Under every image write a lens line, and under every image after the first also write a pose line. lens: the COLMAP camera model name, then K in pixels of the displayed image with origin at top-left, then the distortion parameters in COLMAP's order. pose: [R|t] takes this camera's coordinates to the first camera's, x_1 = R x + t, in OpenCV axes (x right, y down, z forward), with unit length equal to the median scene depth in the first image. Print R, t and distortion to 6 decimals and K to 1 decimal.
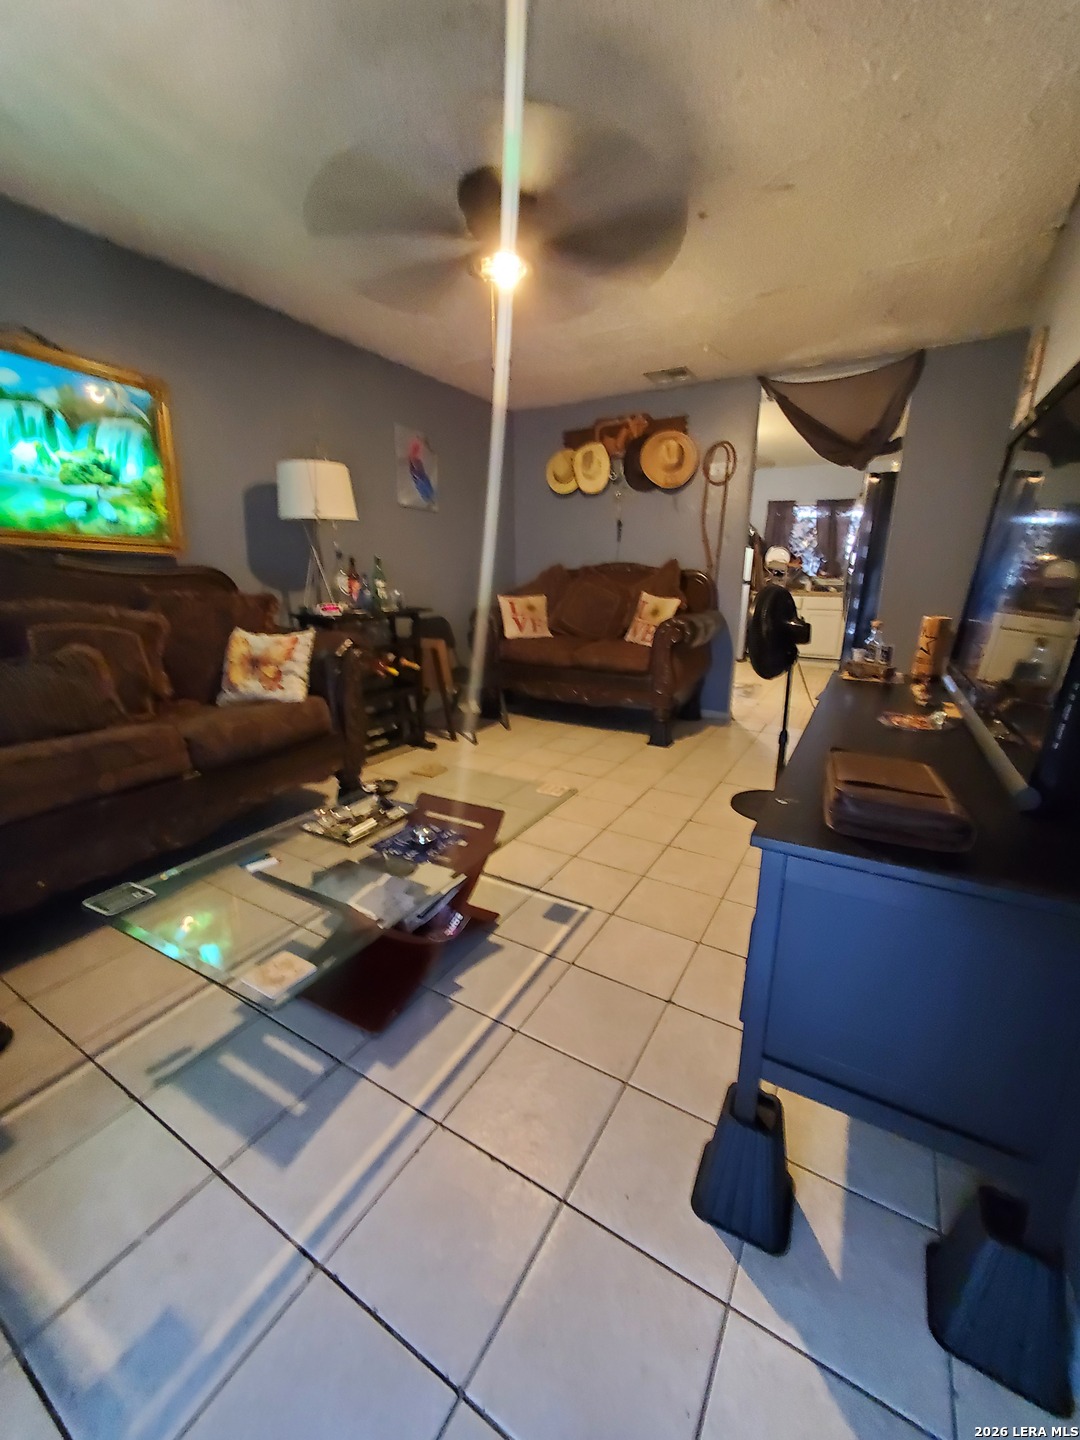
lens RADIAL K [[566.9, 0, 544.1], [0, 566.9, 719.0], [0, 0, 1]] dist [0.003699, -0.000430]
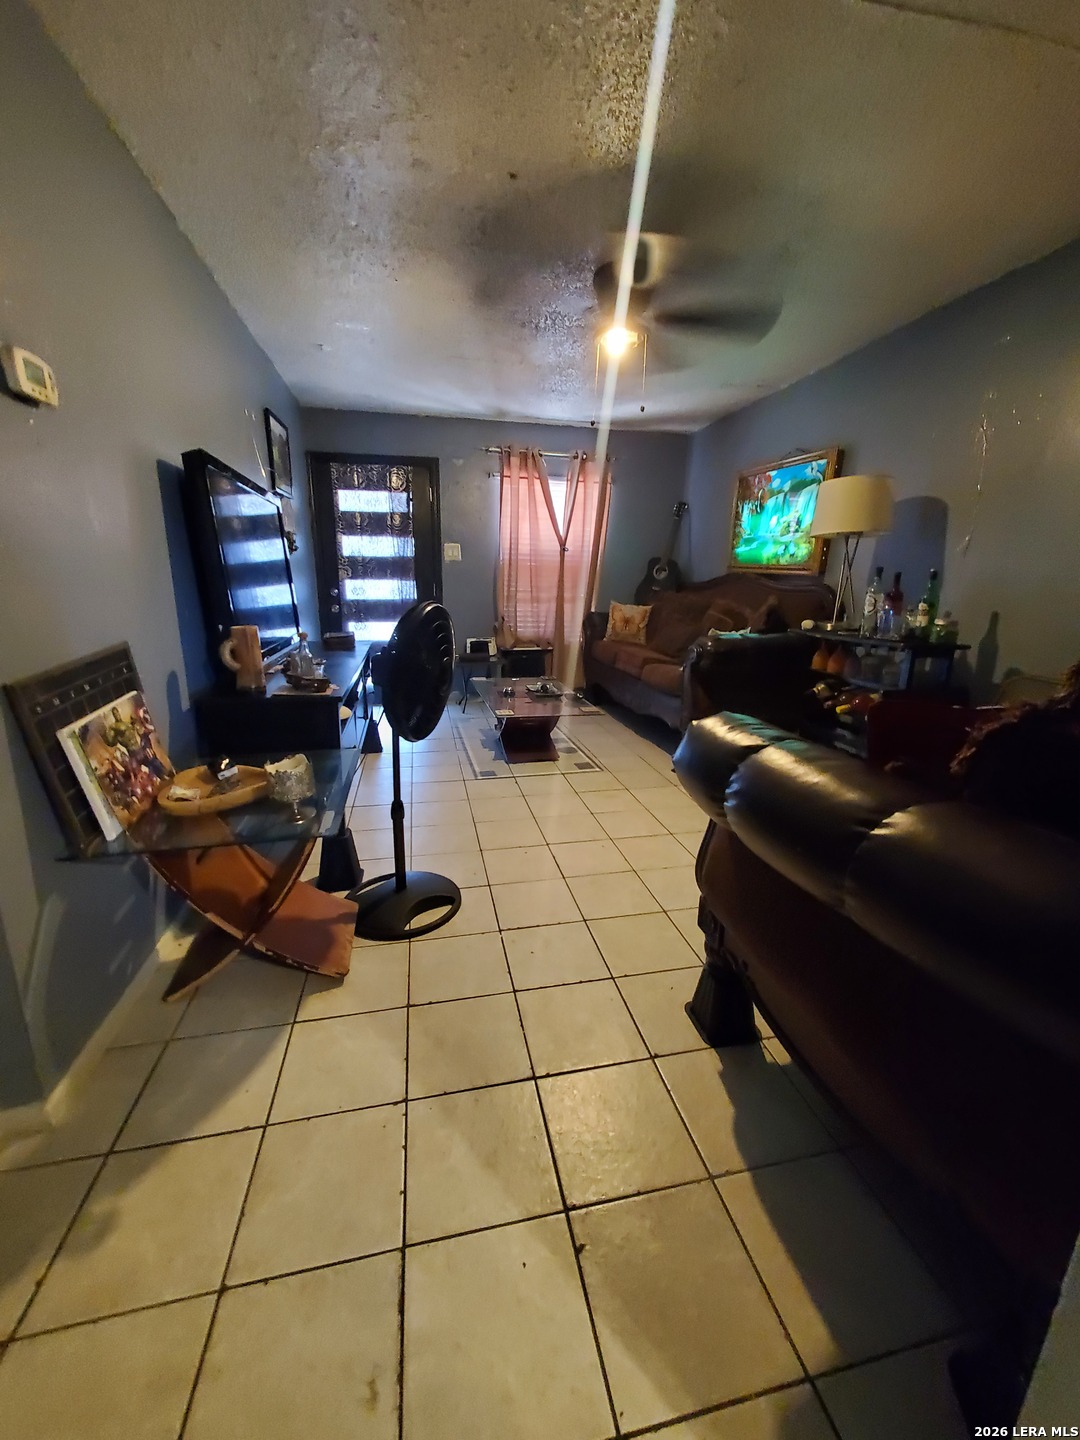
lens RADIAL K [[566.9, 0, 544.1], [0, 566.9, 719.0], [0, 0, 1]] dist [0.003699, -0.000430]
pose [[-0.732573, 0.154258, -0.662979, 0.466589], [-0.184591, 0.892465, 0.411621, -0.256179], [0.655181, 0.423922, -0.625322, 0.954876]]
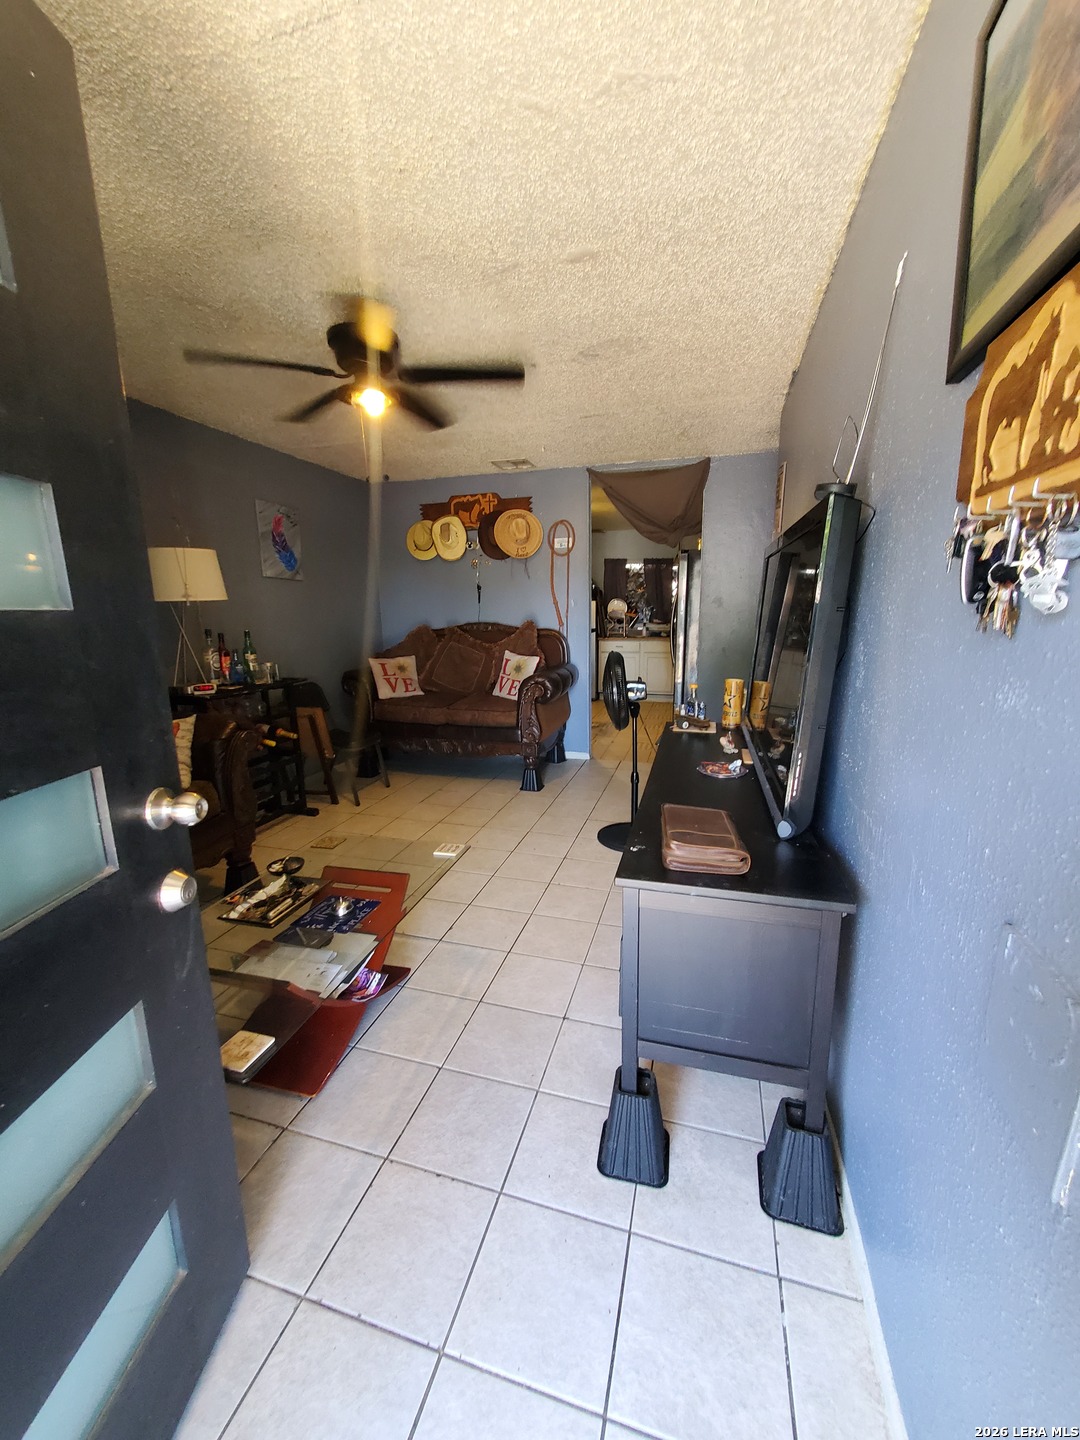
lens RADIAL K [[552.5, 0, 539.8], [0, 552.5, 718.0], [0, 0, 1]] dist [-0.000341, -0.000127]
pose [[0.971000, -0.066722, 0.229579, -0.022728], [0.083201, 0.994549, -0.062856, -0.025878], [-0.224134, 0.080134, 0.971258, -0.069753]]
